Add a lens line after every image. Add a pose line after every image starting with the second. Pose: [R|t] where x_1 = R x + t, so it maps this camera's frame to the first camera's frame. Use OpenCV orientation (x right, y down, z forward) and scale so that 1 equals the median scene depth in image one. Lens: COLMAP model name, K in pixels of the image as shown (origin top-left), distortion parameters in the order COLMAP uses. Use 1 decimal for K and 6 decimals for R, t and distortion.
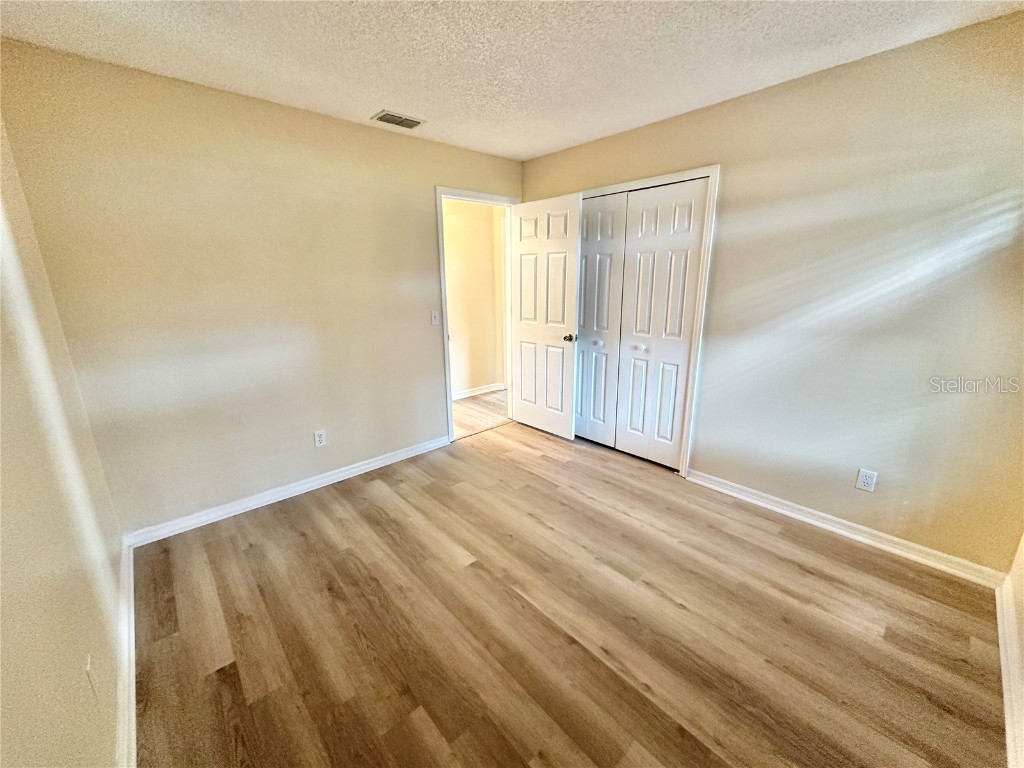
lens RADIAL K [[408.2, 0, 513.4], [0, 408.2, 383.5], [0, 0, 1]] dist [-0.003177, 0.000261]
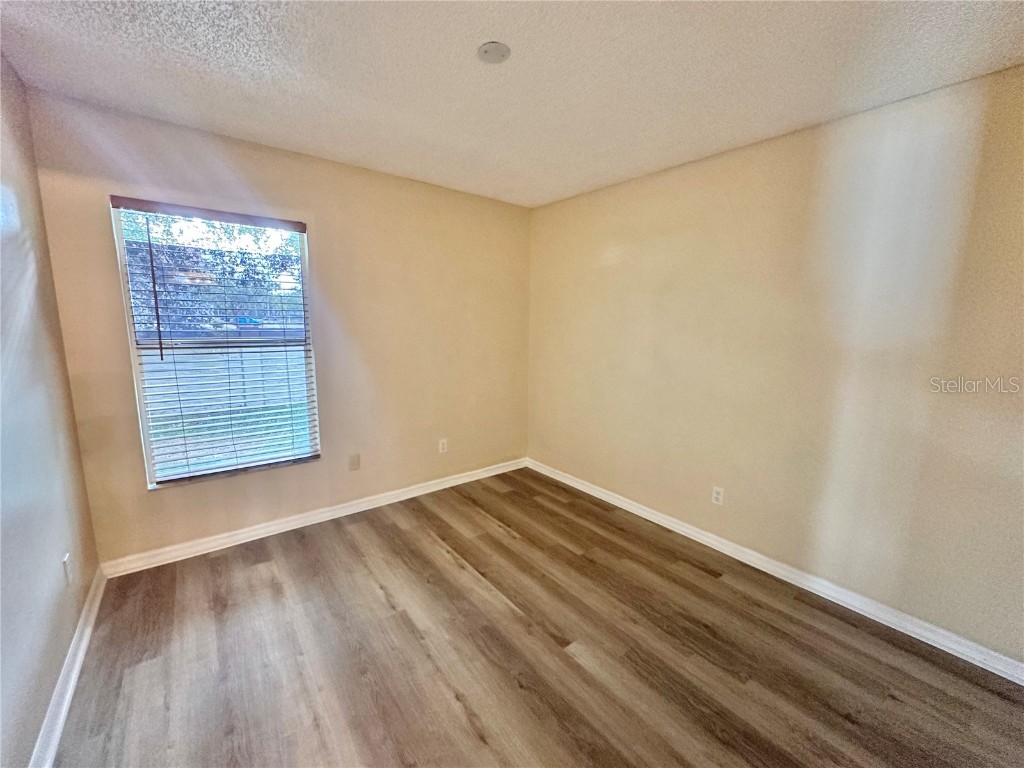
lens RADIAL K [[408.2, 0, 513.4], [0, 408.2, 383.5], [0, 0, 1]] dist [-0.003177, 0.000261]
pose [[-0.997296, -0.020029, 0.070714, -0.037265], [0.010226, 0.914977, 0.403377, -0.444942], [-0.072781, 0.403009, -0.912297, 1.709892]]
